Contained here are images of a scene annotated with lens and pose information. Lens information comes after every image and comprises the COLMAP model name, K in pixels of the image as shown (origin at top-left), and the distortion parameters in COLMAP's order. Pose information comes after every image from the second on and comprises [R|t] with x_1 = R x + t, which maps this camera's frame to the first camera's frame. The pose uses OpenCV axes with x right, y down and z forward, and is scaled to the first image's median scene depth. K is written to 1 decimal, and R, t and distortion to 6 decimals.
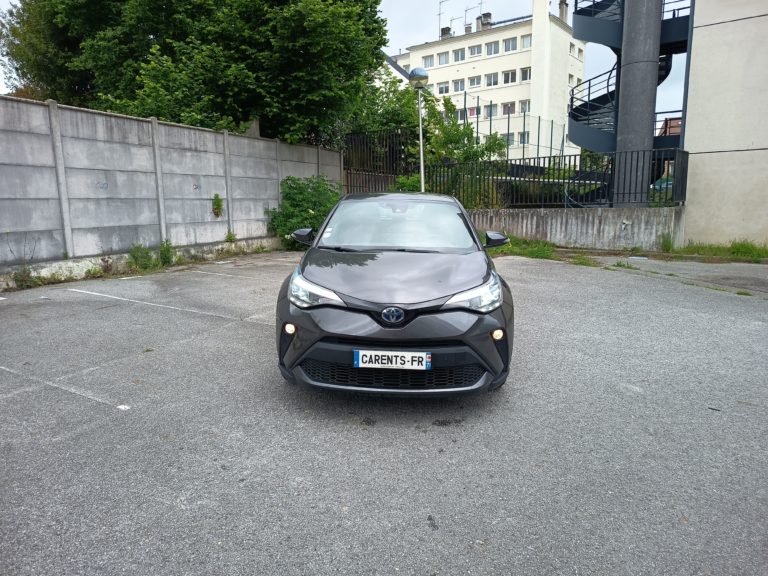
lens RADIAL K [[533.0, 0, 382.4], [0, 533.0, 287.4], [0, 0, 1]] dist [0.047254, -0.043798]
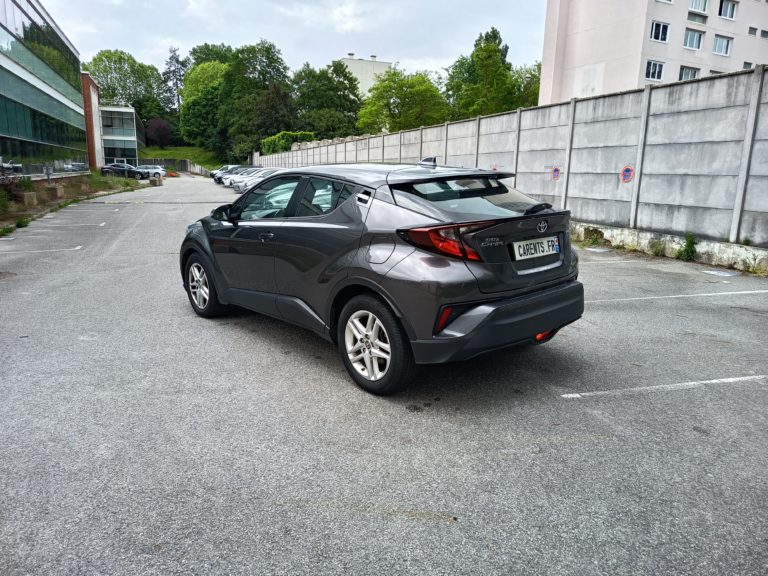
lens RADIAL K [[531.3, 0, 380.9], [0, 531.3, 287.6], [0, 0, 1]] dist [0.052029, -0.056504]
pose [[-0.719302, 0.141463, -0.680141, 0.309986], [-0.127109, 0.935719, 0.329048, -0.144705], [0.682969, 0.323138, -0.655084, 0.852968]]
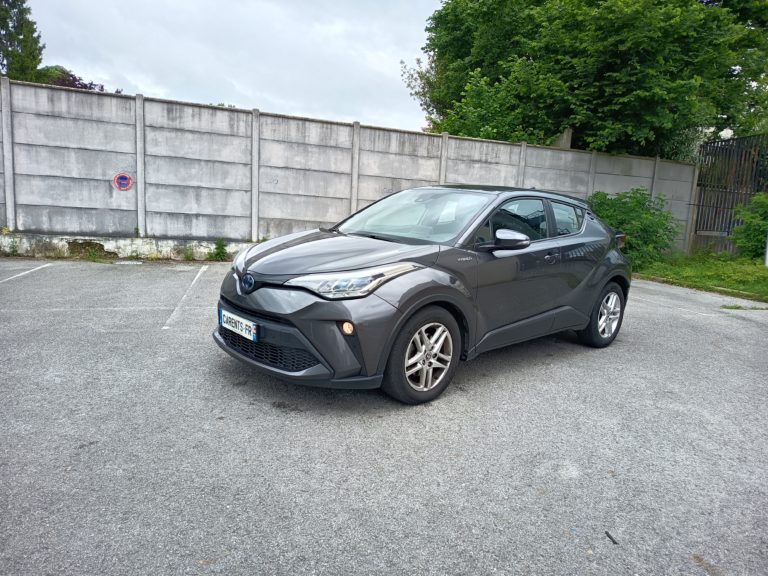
lens RADIAL K [[533.0, 0, 382.4], [0, 533.0, 287.4], [0, 0, 1]] dist [0.047254, -0.043798]
pose [[0.704576, 0.145829, -0.694483, 0.293240], [-0.178756, 0.983571, 0.025178, -0.003409], [0.686745, 0.106403, 0.719068, 0.139718]]
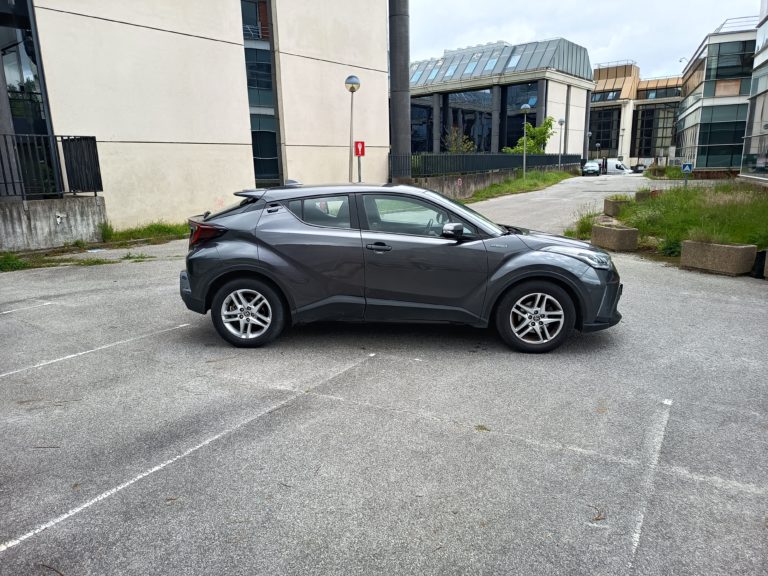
lens RADIAL K [[532.1, 0, 380.0], [0, 532.1, 291.4], [0, 0, 1]] dist [0.045474, -0.046885]
pose [[0.020959, -0.215317, 0.976319, -0.503604], [0.184652, 0.960568, 0.207879, -0.099480], [-0.982581, 0.175922, 0.059891, 0.506627]]
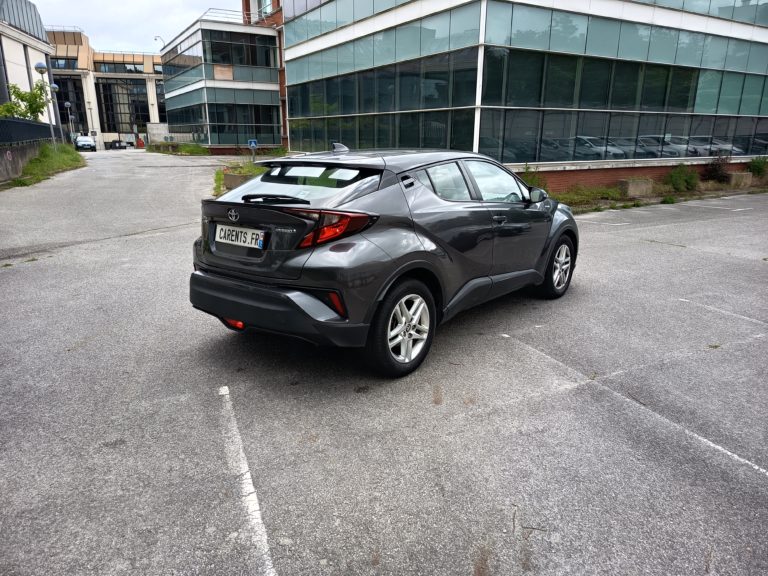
lens RADIAL K [[533.0, 0, 382.4], [0, 533.0, 287.4], [0, 0, 1]] dist [0.047254, -0.043798]
pose [[-0.797422, -0.152684, 0.583786, -0.239102], [0.104571, 0.917855, 0.382894, -0.159694], [-0.594293, 0.366375, -0.715951, 0.890143]]
